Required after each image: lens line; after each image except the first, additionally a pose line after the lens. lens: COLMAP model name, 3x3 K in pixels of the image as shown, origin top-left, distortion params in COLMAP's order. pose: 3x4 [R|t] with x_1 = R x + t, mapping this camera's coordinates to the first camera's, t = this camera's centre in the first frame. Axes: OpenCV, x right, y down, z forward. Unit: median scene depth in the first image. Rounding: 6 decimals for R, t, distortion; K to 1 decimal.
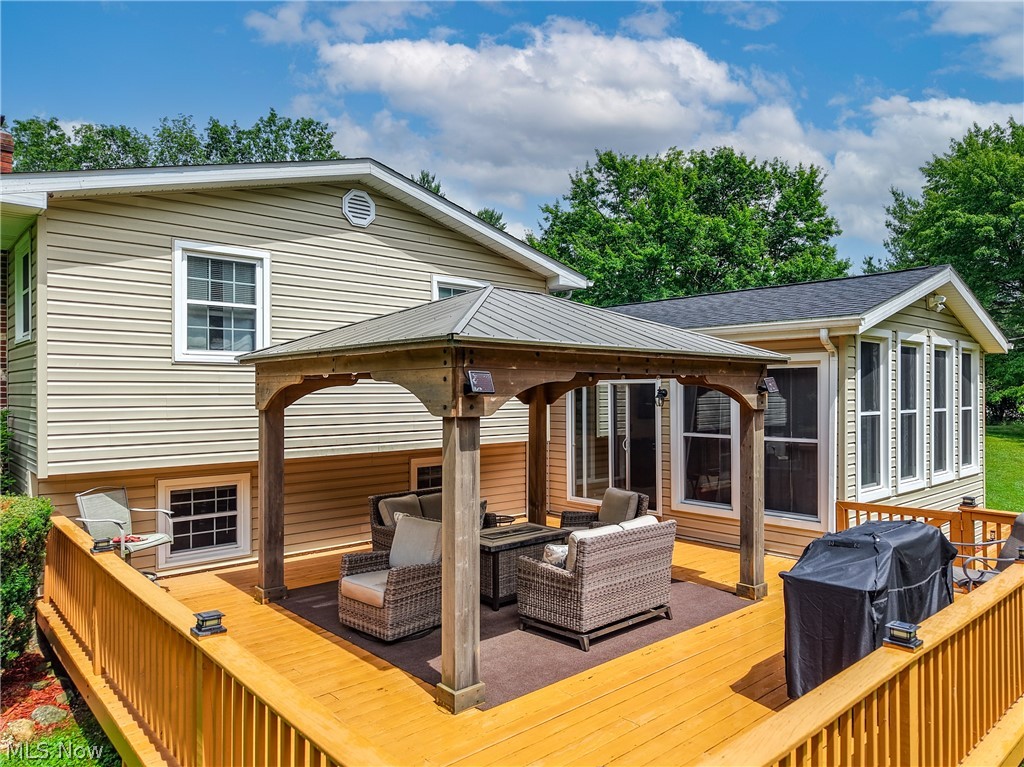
lens RADIAL K [[687.1, 0, 512.0], [0, 687.1, 383.5], [0, 0, 1]] dist [0.020629, -0.006604]
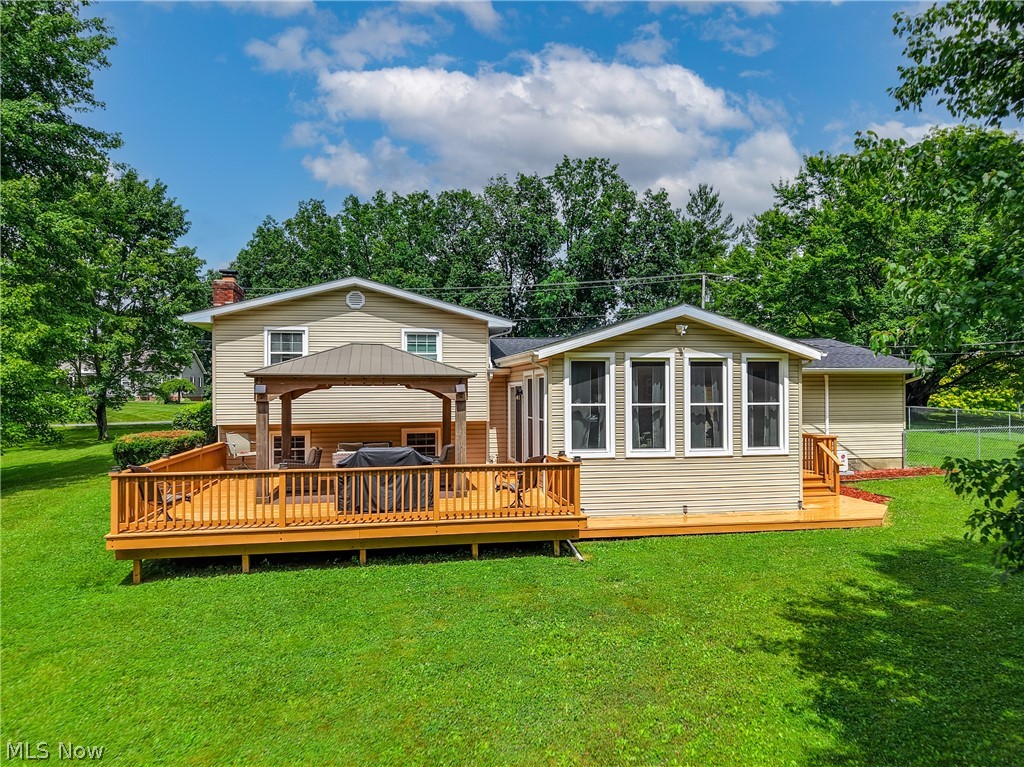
lens RADIAL K [[687.1, 0, 512.0], [0, 687.1, 383.5], [0, 0, 1]] dist [0.020629, -0.006604]
pose [[0.856962, -0.007723, -0.515322, 1.116131], [0.008290, 0.999965, -0.001201, -0.006325], [0.515314, -0.003243, 0.856996, -0.438466]]
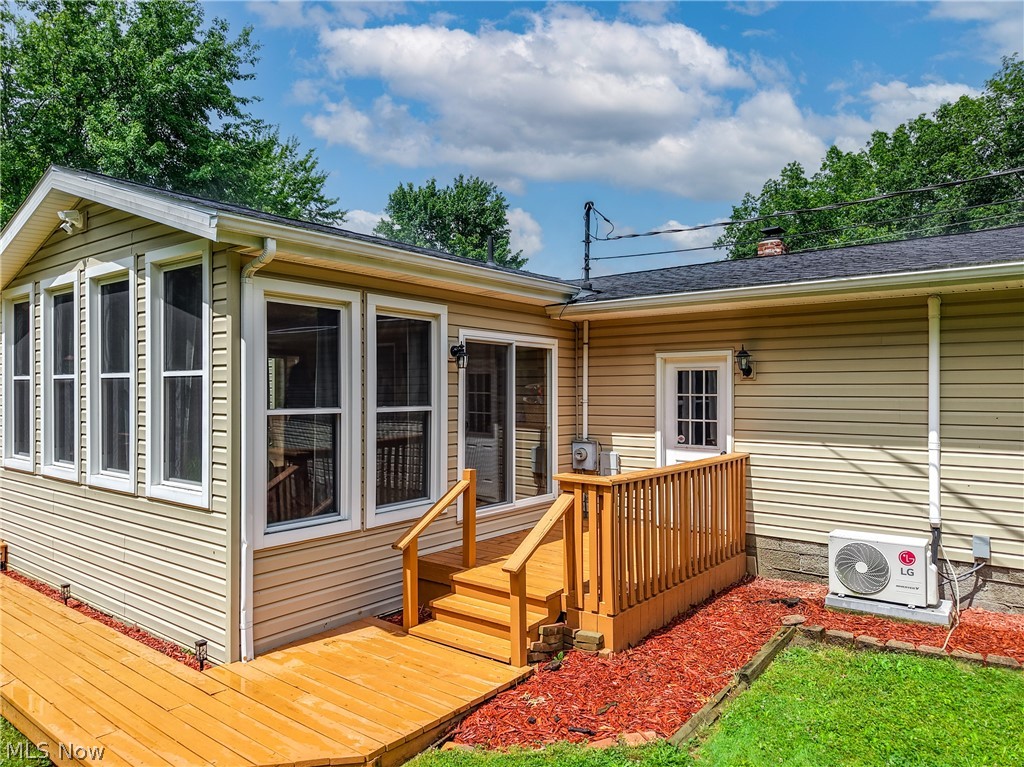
lens RADIAL K [[681.9, 0, 509.7], [0, 681.9, 385.3], [0, 0, 1]] dist [0.076022, -0.097457]
pose [[0.164377, -0.002807, -0.986394, 1.465265], [0.010958, 0.999939, -0.001019, 0.058306], [0.986337, -0.010641, 0.164398, 1.403370]]
